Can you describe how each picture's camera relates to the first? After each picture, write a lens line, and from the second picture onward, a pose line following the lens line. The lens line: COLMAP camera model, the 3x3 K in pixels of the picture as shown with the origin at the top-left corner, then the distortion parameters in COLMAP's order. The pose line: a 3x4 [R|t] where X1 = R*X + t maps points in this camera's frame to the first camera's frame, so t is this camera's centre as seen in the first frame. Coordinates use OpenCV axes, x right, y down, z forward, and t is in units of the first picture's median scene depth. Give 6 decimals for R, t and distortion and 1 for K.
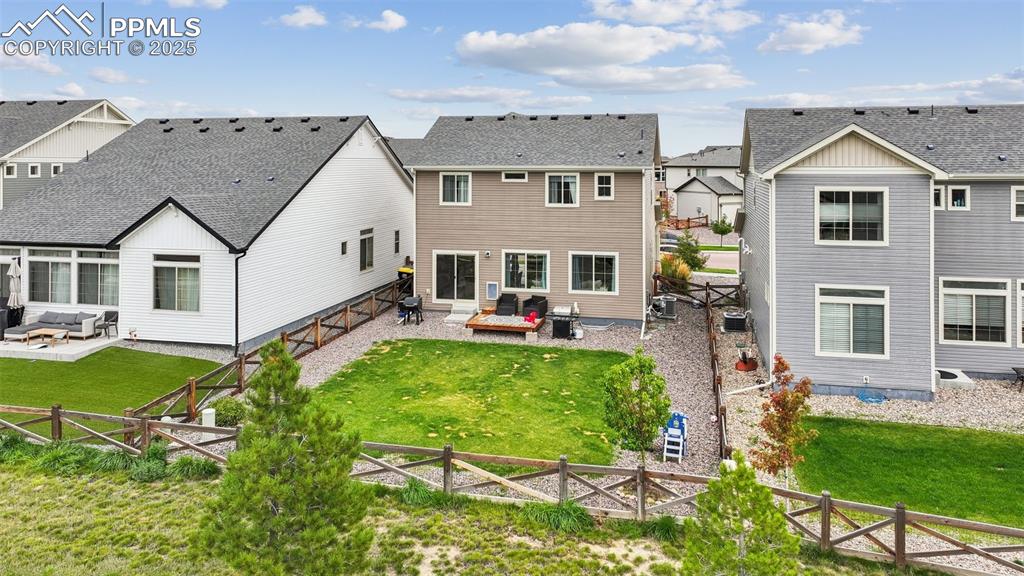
lens RADIAL K [[729.0, 0, 512.2], [0, 729.0, 271.2], [0, 0, 1]] dist [0.000783, 0.001817]
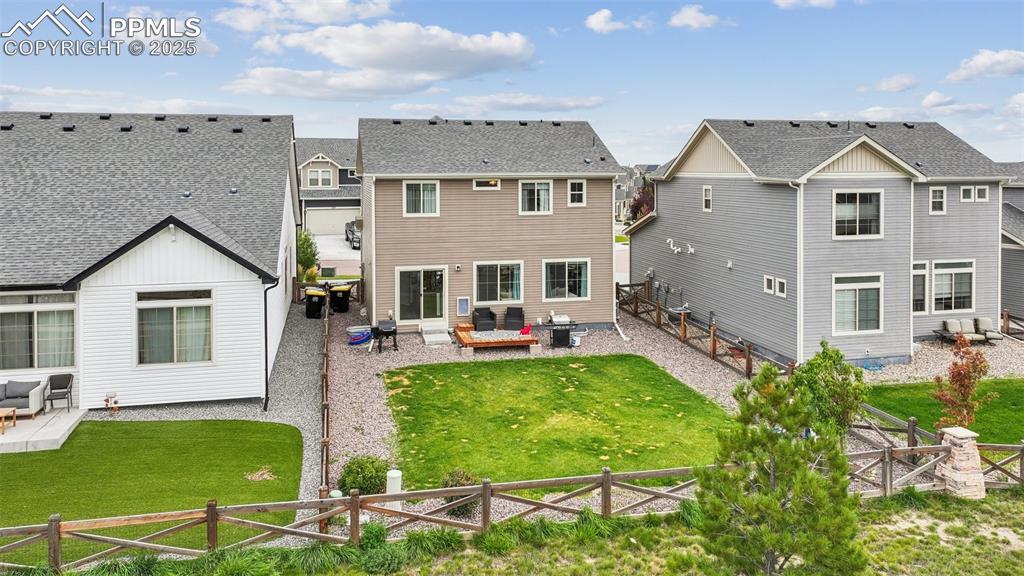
lens RADIAL K [[738.3, 0, 512.0], [0, 738.3, 288.0], [0, 0, 1]] dist [0.005516, 0.000767]
pose [[0.902326, -0.072119, 0.424978, -0.398911], [0.067038, 0.997387, 0.026920, -0.019244], [-0.425809, 0.004199, 0.904803, 0.118243]]
